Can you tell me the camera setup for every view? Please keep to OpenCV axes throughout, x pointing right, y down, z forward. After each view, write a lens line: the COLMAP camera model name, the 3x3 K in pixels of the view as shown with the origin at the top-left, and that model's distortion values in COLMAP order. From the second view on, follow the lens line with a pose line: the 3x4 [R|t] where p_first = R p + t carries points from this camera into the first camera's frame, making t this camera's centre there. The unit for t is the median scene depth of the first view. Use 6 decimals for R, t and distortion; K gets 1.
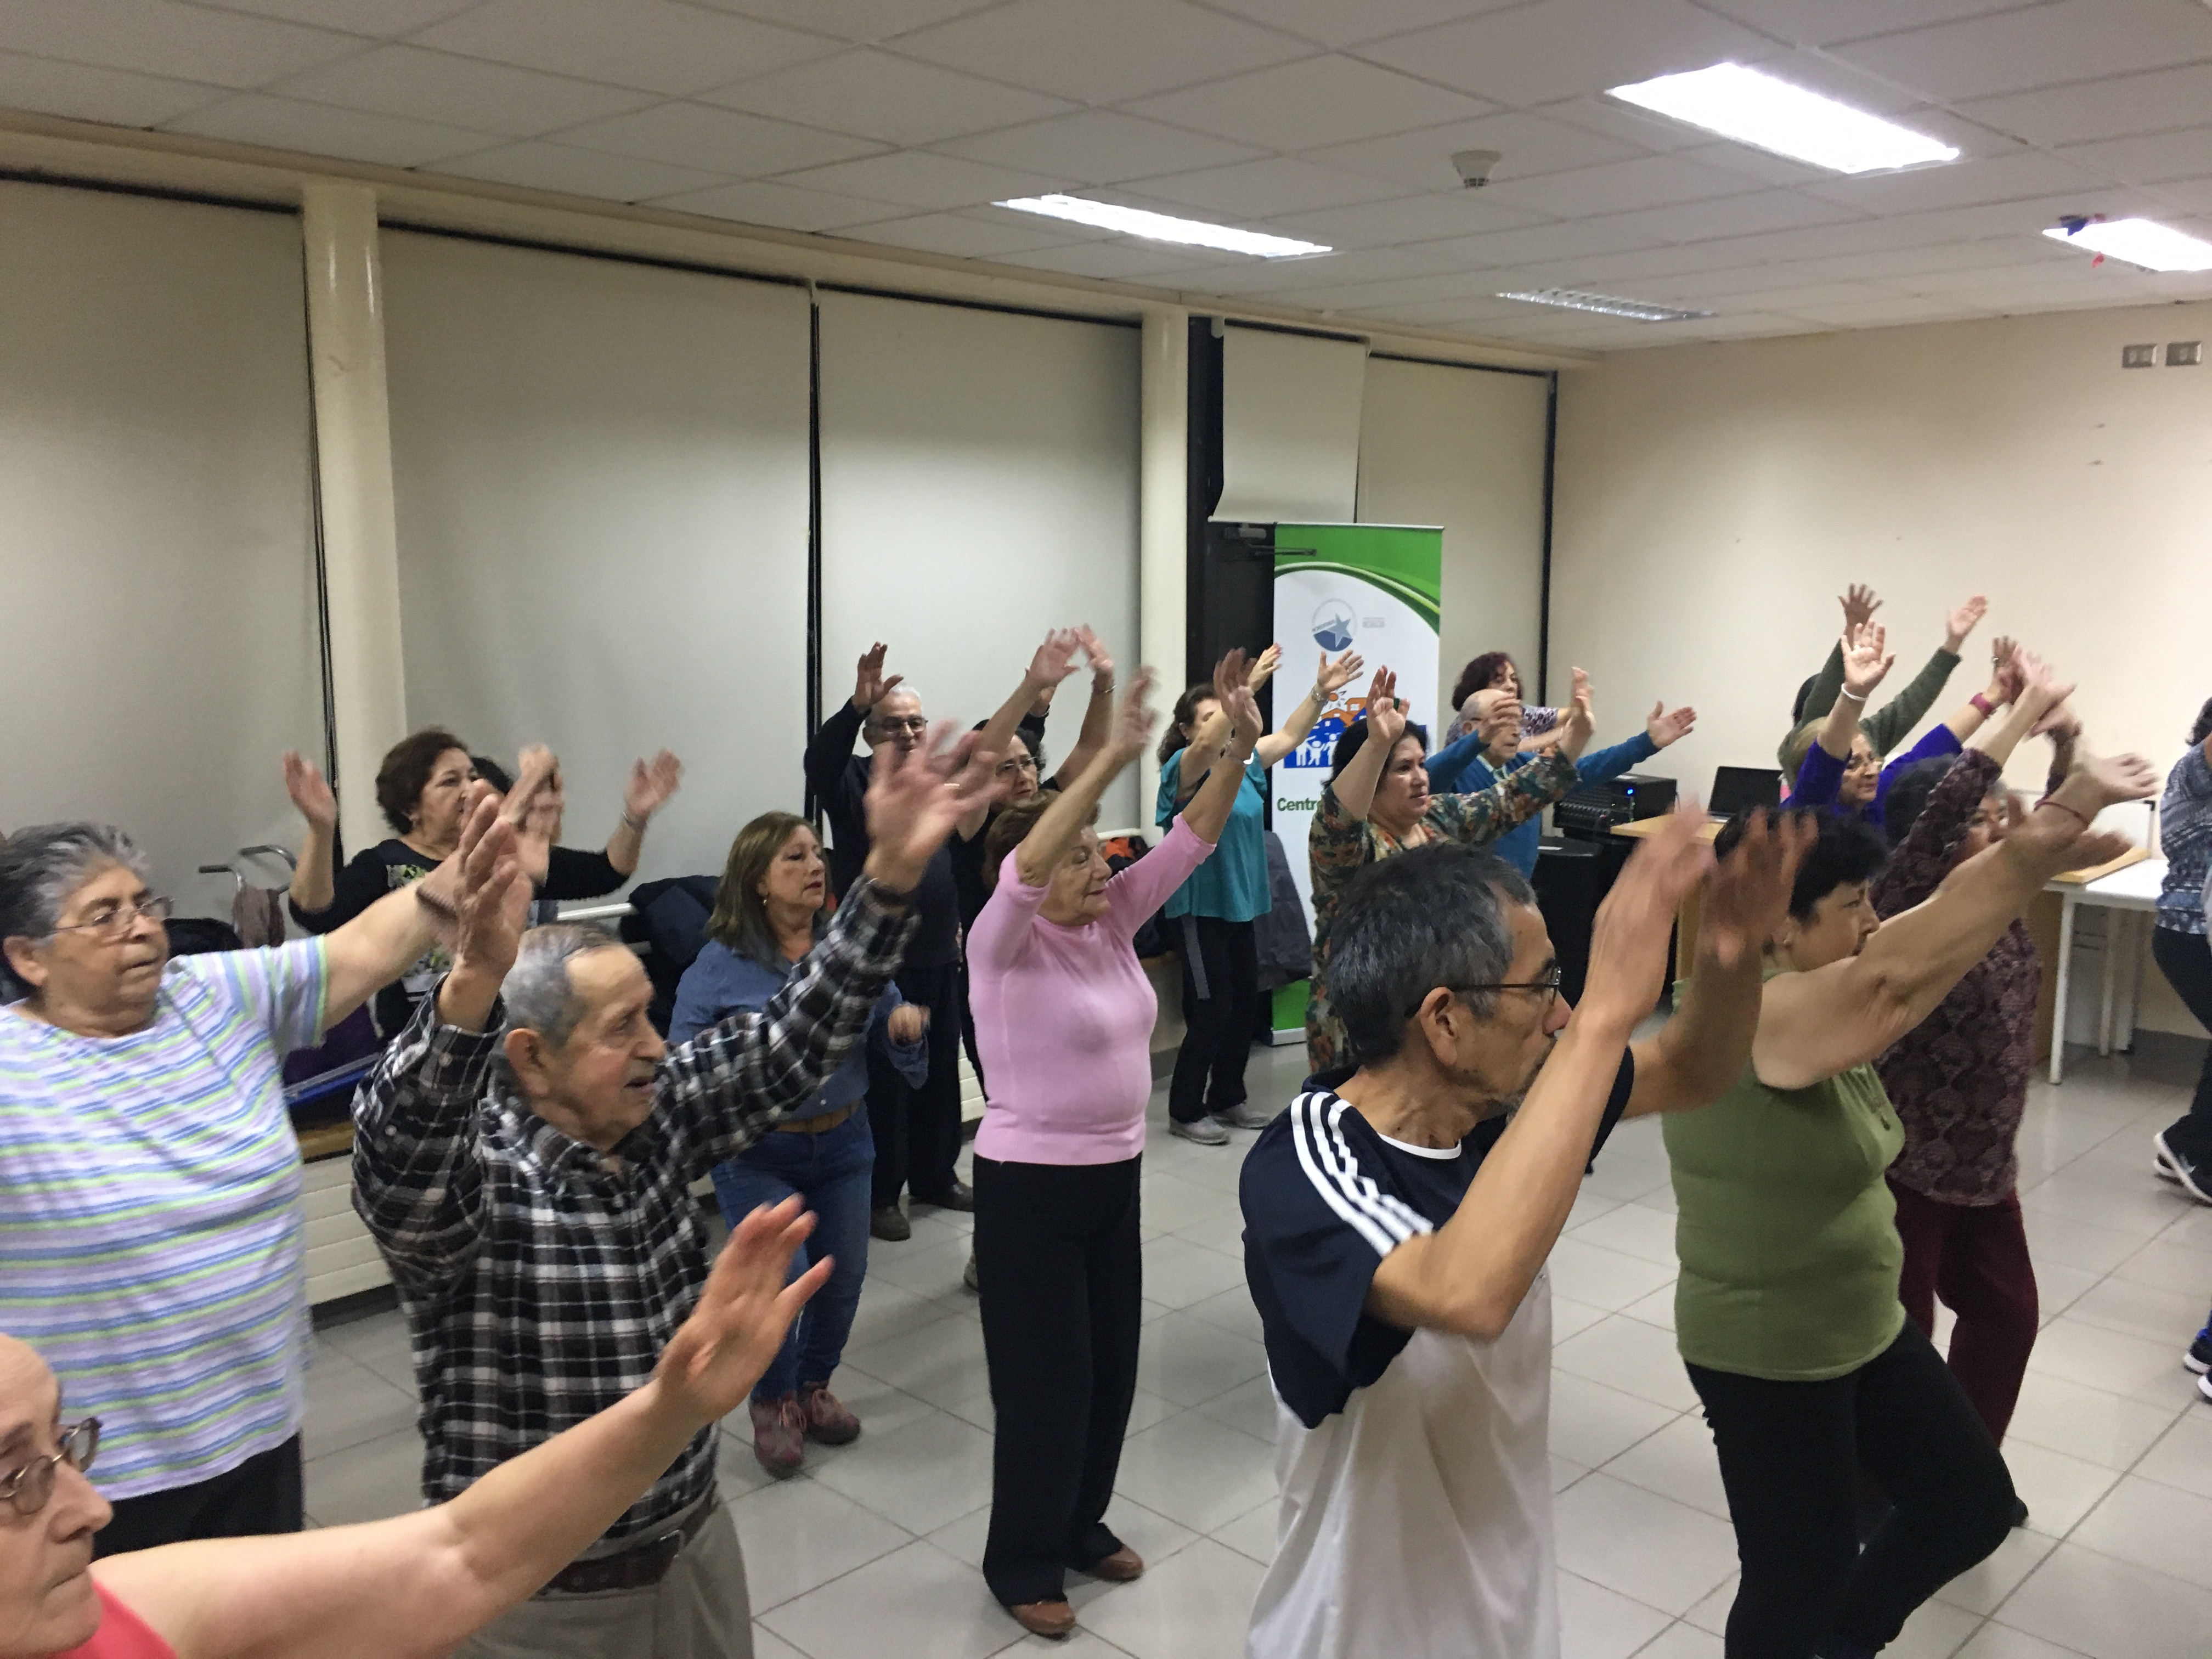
lens RADIAL K [[1873.1, 0, 1106.0], [0, 1873.1, 829.5], [0, 0, 1]] dist [0.111180, -0.137998]
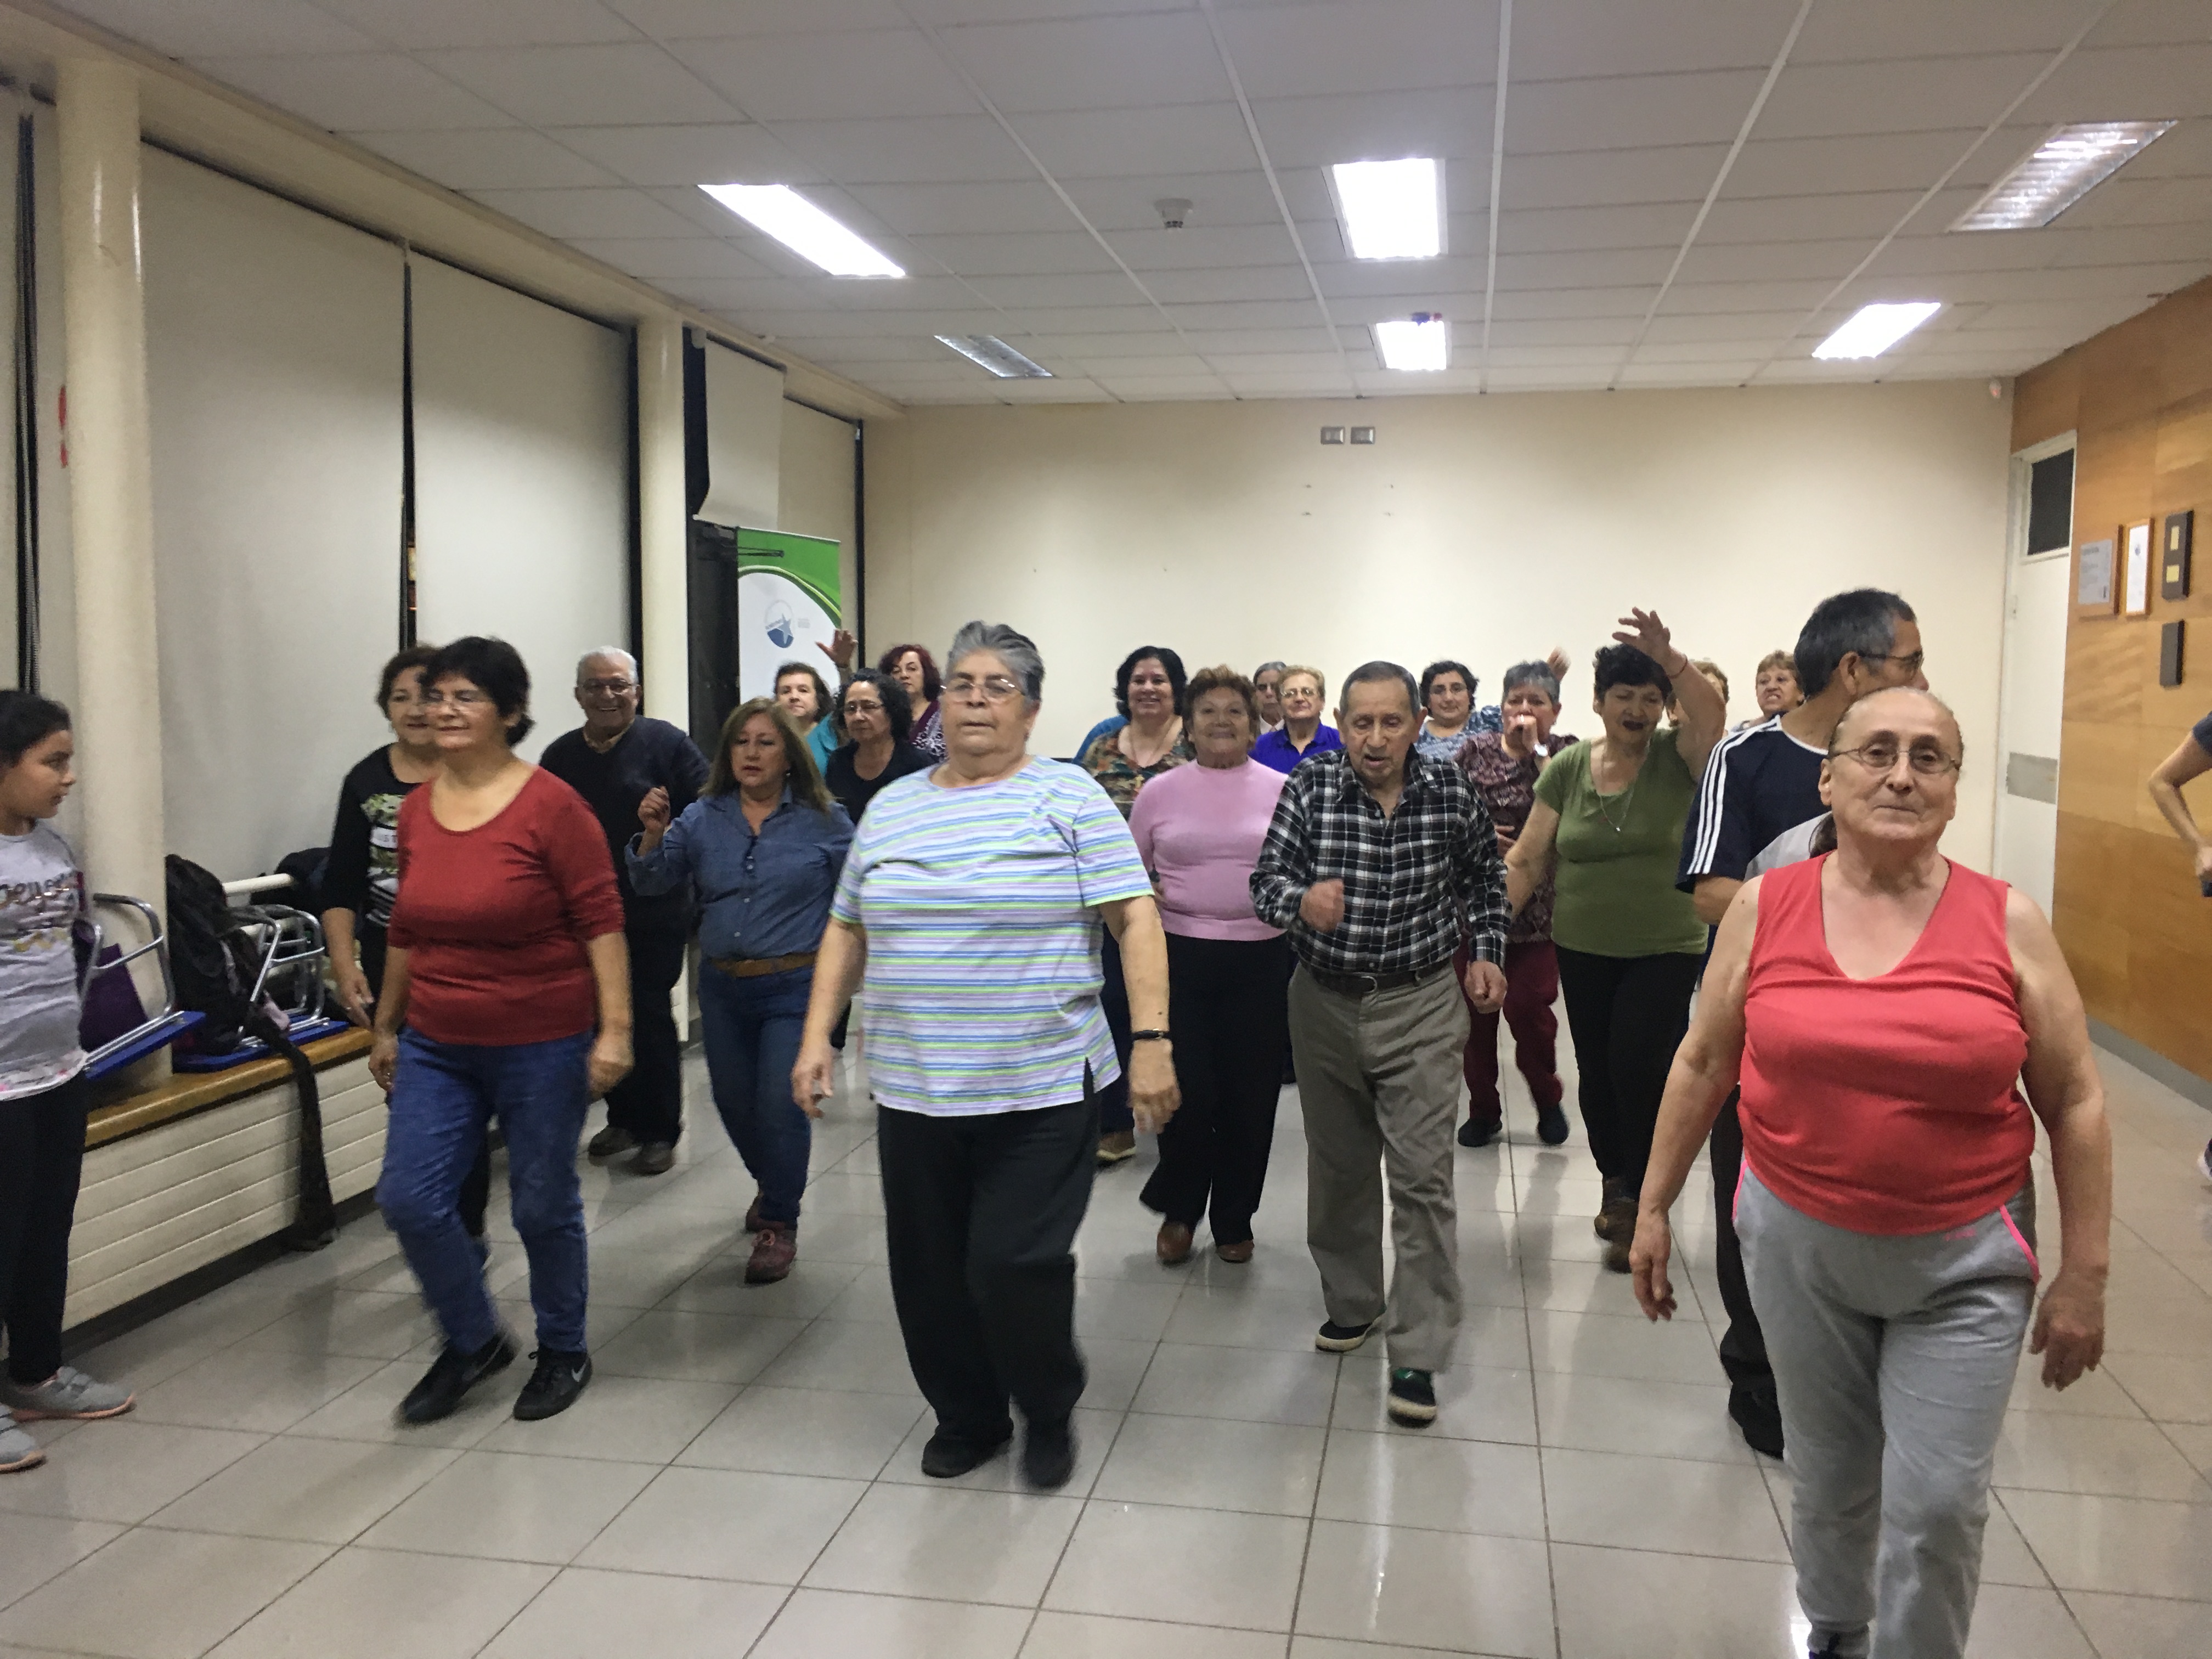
lens RADIAL K [[1897.5, 0, 1106.0], [0, 1897.5, 829.5], [0, 0, 1]] dist [0.107767, -0.142560]
pose [[0.835317, -0.043095, 0.548076, -0.355144], [0.074695, 0.996575, -0.035481, 0.066851], [-0.544670, 0.070577, 0.835675, -0.013256]]
